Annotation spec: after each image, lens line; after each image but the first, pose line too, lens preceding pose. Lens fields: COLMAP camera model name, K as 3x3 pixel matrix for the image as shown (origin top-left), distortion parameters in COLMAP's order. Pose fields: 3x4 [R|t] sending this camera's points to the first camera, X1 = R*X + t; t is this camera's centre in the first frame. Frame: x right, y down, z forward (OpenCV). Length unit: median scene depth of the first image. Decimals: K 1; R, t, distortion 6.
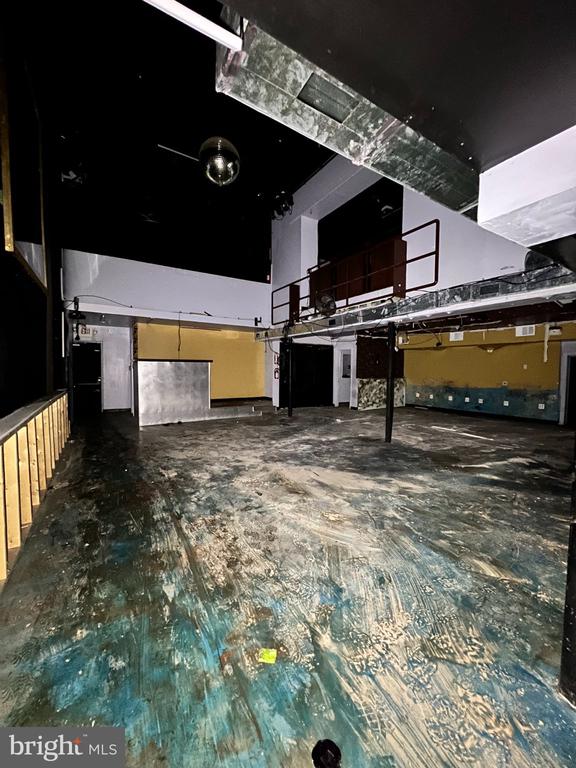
lens RADIAL K [[305.3, 0, 293.7], [0, 305.3, 382.8], [0, 0, 1]] dist [-0.001293, -0.000134]
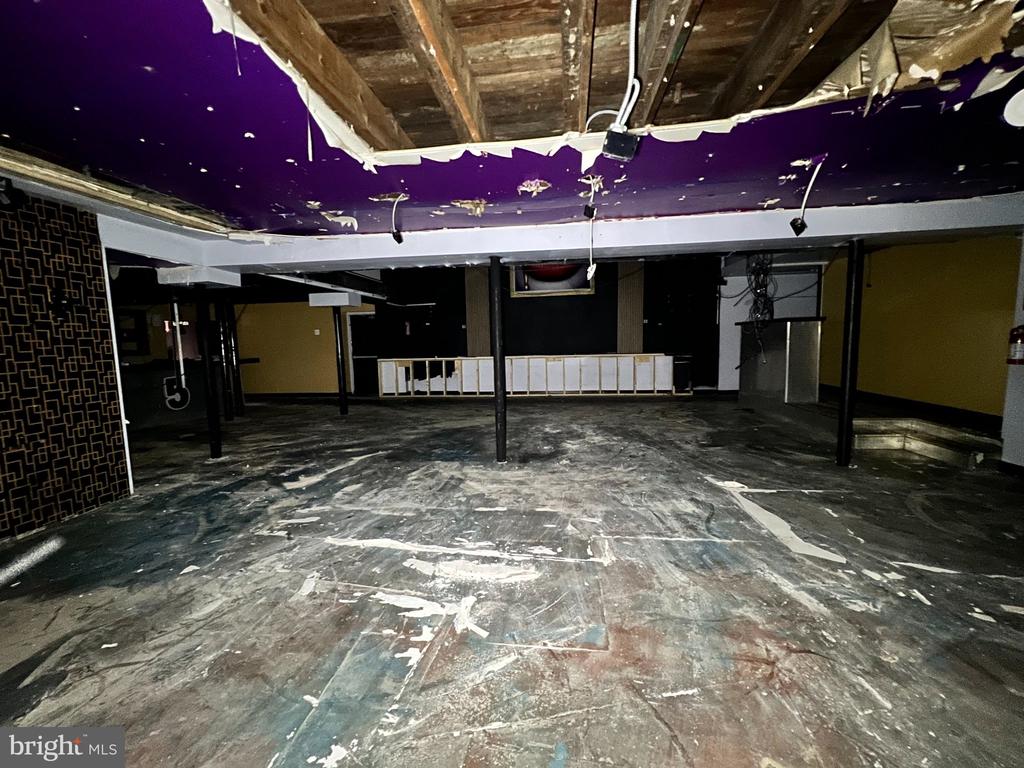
lens RADIAL K [[407.0, 0, 509.0], [0, 407.0, 384.5], [0, 0, 1]] dist [-0.001293, -0.000134]
pose [[-0.634609, 0.094040, -0.767091, 0.991611], [-0.018445, 0.990443, 0.136681, -0.067712], [0.772613, 0.100888, -0.626810, 1.652775]]
